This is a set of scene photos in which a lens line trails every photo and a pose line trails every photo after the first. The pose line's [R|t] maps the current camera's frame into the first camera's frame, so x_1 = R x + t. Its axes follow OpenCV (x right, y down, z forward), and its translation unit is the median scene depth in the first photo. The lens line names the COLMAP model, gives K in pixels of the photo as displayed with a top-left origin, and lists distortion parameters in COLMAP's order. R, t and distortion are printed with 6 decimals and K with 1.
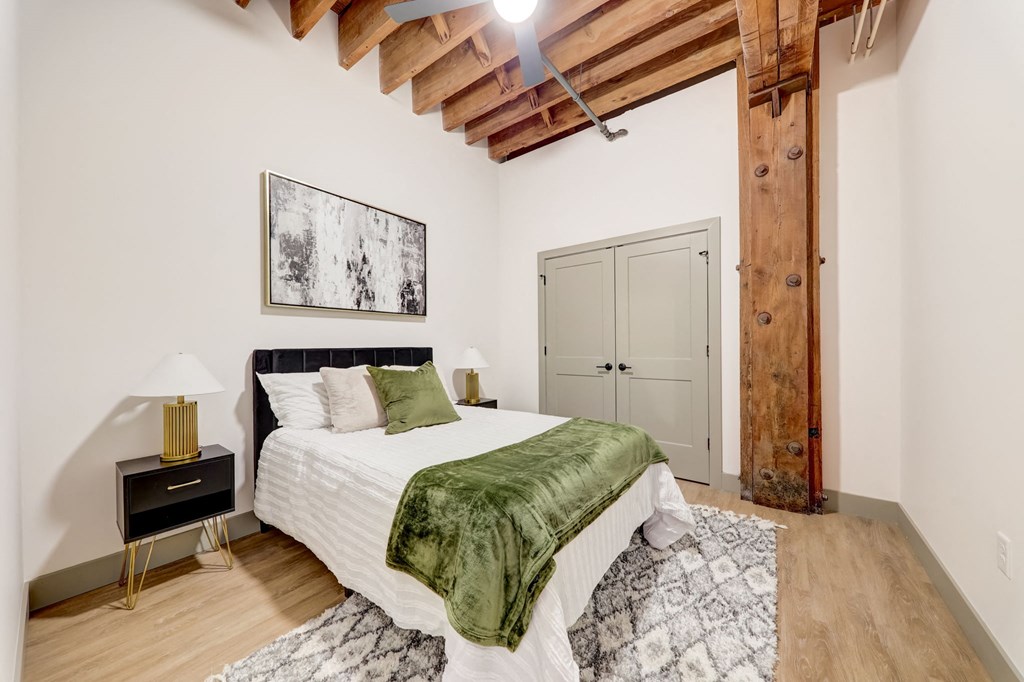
lens RADIAL K [[354.3, 0, 516.2], [0, 354.3, 342.7], [0, 0, 1]] dist [0.008428, -0.004874]
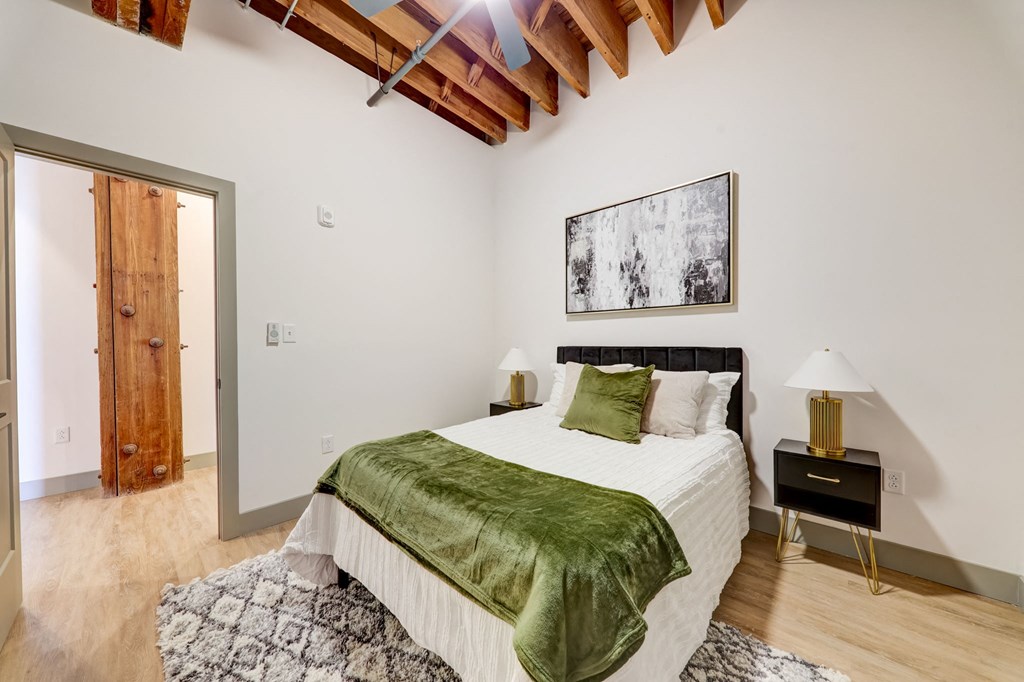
lens RADIAL K [[354.3, 0, 515.6], [0, 354.3, 344.1], [0, 0, 1]] dist [0.008428, -0.004874]
pose [[-0.096517, 0.010224, -0.995279, 0.564637], [0.006985, 0.999930, 0.009595, -0.004277], [0.995307, -0.006026, -0.096582, 0.749413]]
